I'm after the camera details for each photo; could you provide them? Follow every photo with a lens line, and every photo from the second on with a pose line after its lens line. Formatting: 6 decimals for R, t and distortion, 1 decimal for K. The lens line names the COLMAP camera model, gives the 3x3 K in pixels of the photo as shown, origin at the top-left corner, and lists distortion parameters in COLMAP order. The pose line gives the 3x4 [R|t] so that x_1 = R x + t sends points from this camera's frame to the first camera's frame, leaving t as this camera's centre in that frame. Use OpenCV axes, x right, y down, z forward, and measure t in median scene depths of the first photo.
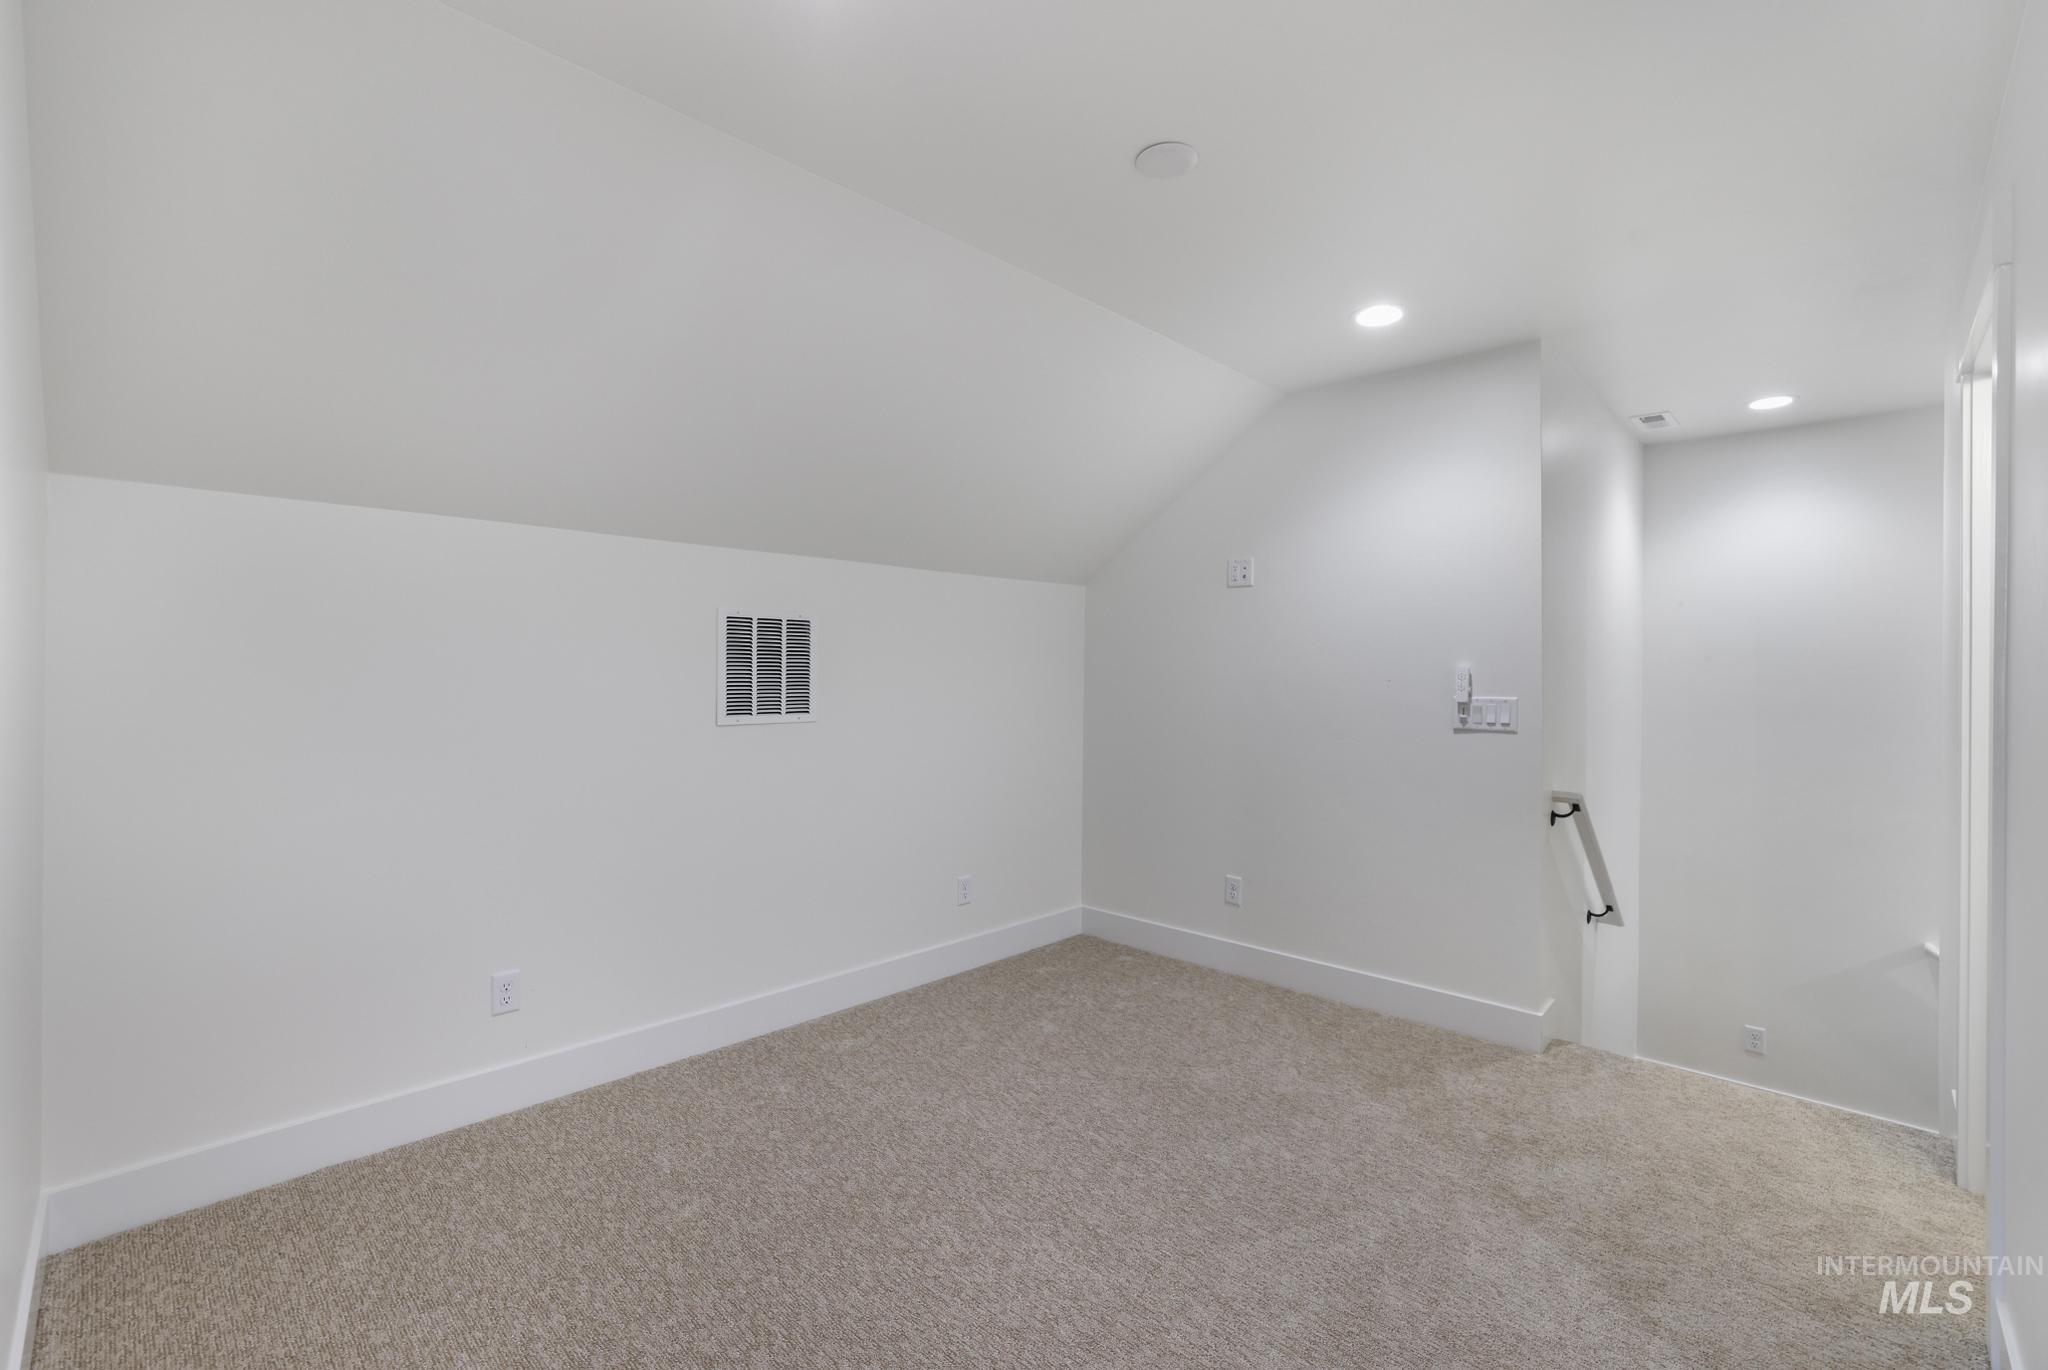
lens RADIAL K [[905.3, 0, 1018.1], [0, 905.3, 672.6], [0, 0, 1]] dist [-0.048228, 0.020386]
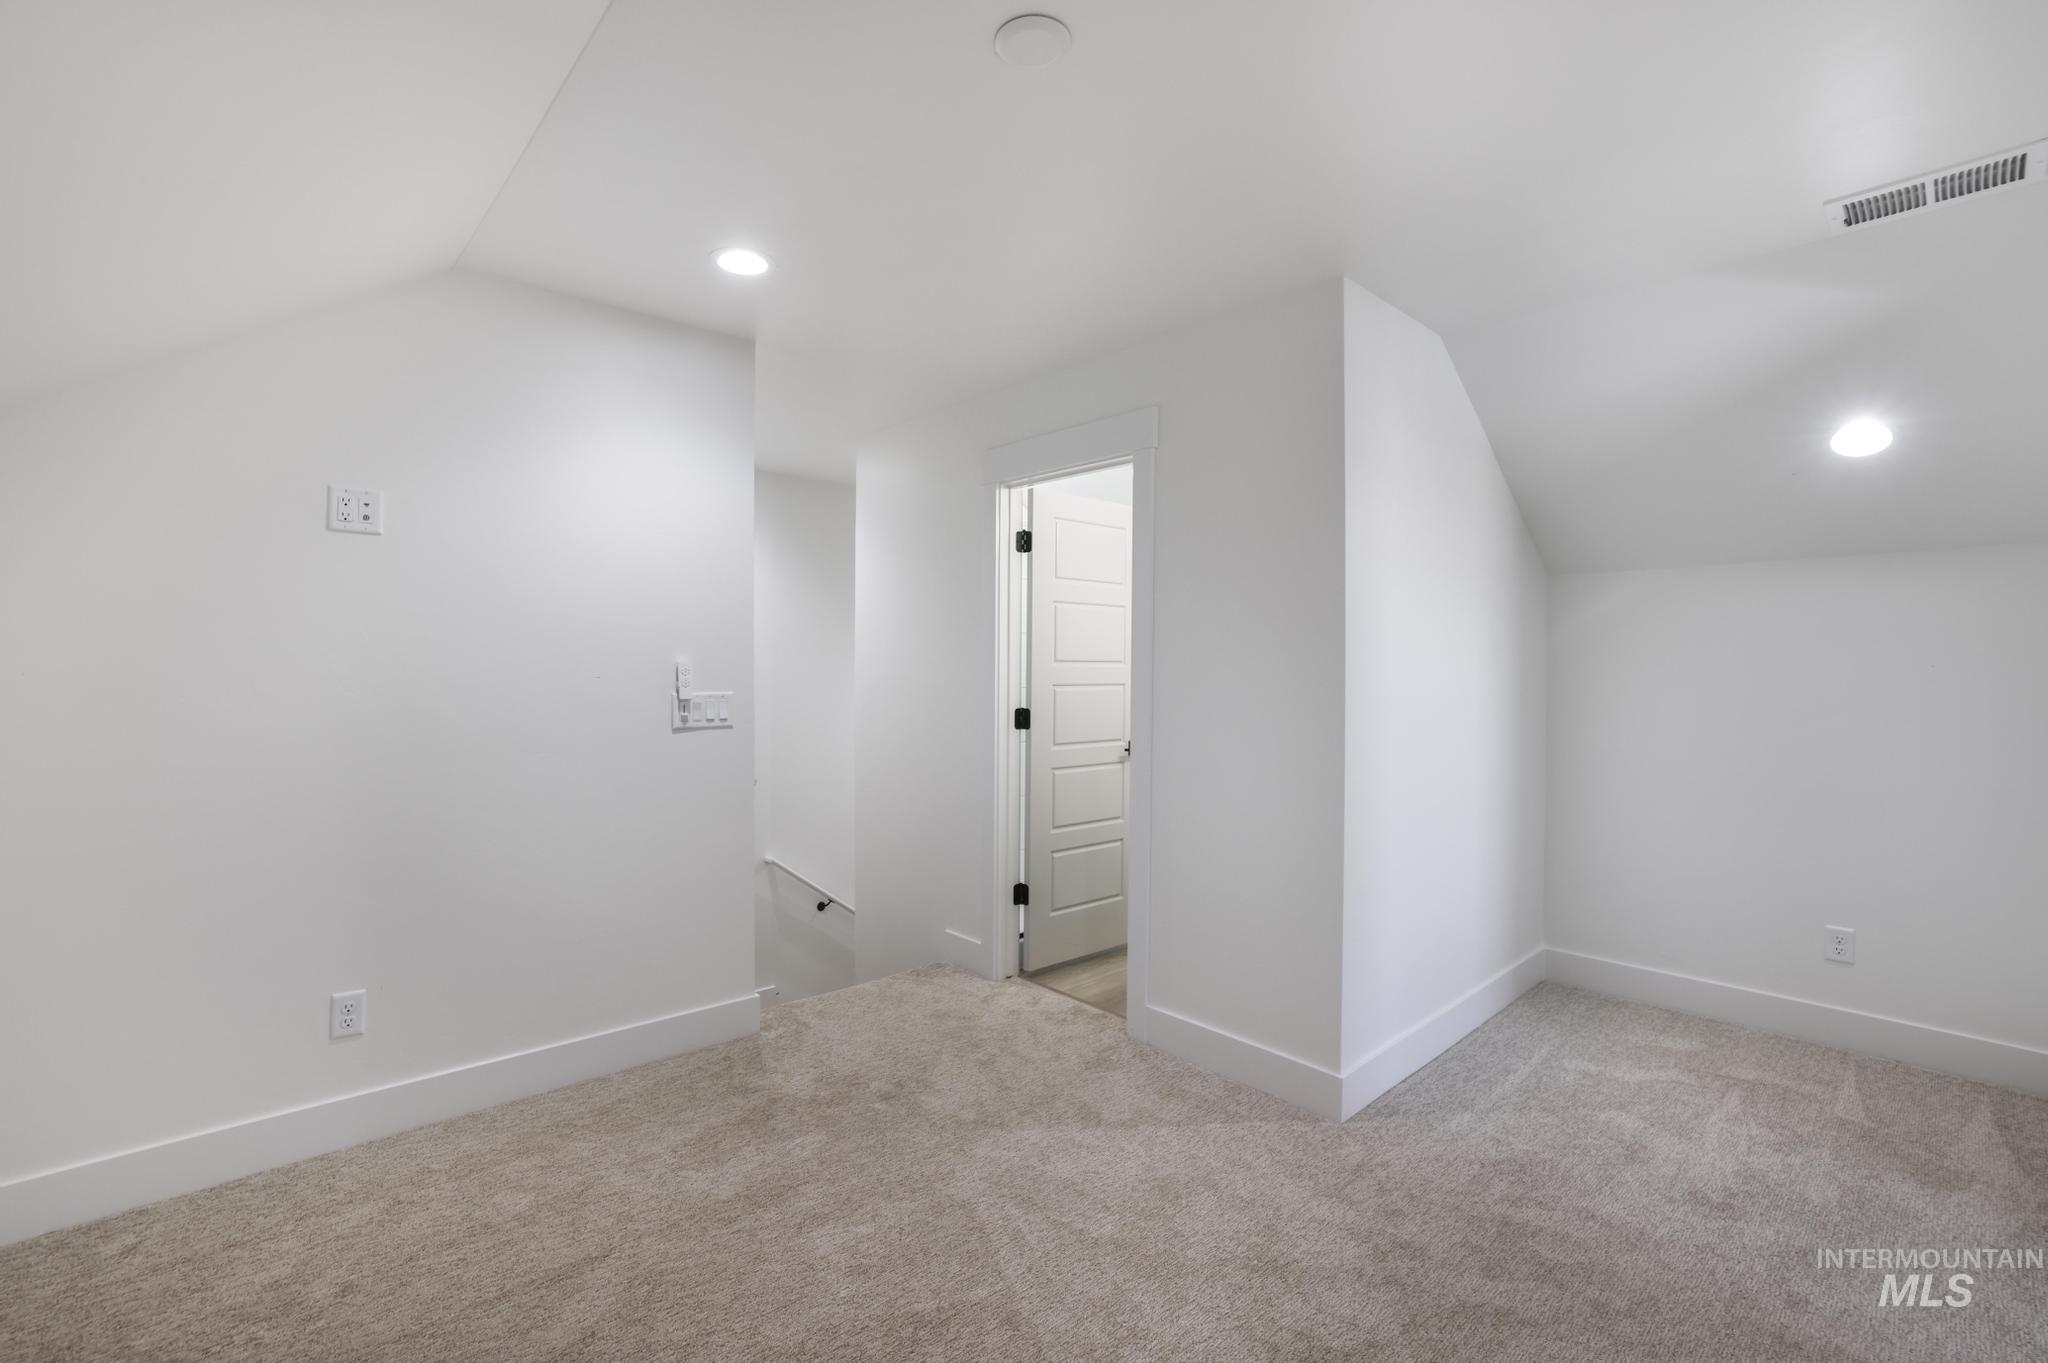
lens RADIAL K [[905.3, 0, 1018.1], [0, 905.3, 669.1], [0, 0, 1]] dist [-0.048228, 0.020386]
pose [[0.066148, -0.019425, 0.997621, -0.410904], [-0.010311, 0.999744, 0.020150, -0.020406], [-0.997757, -0.011620, 0.065931, 0.595961]]
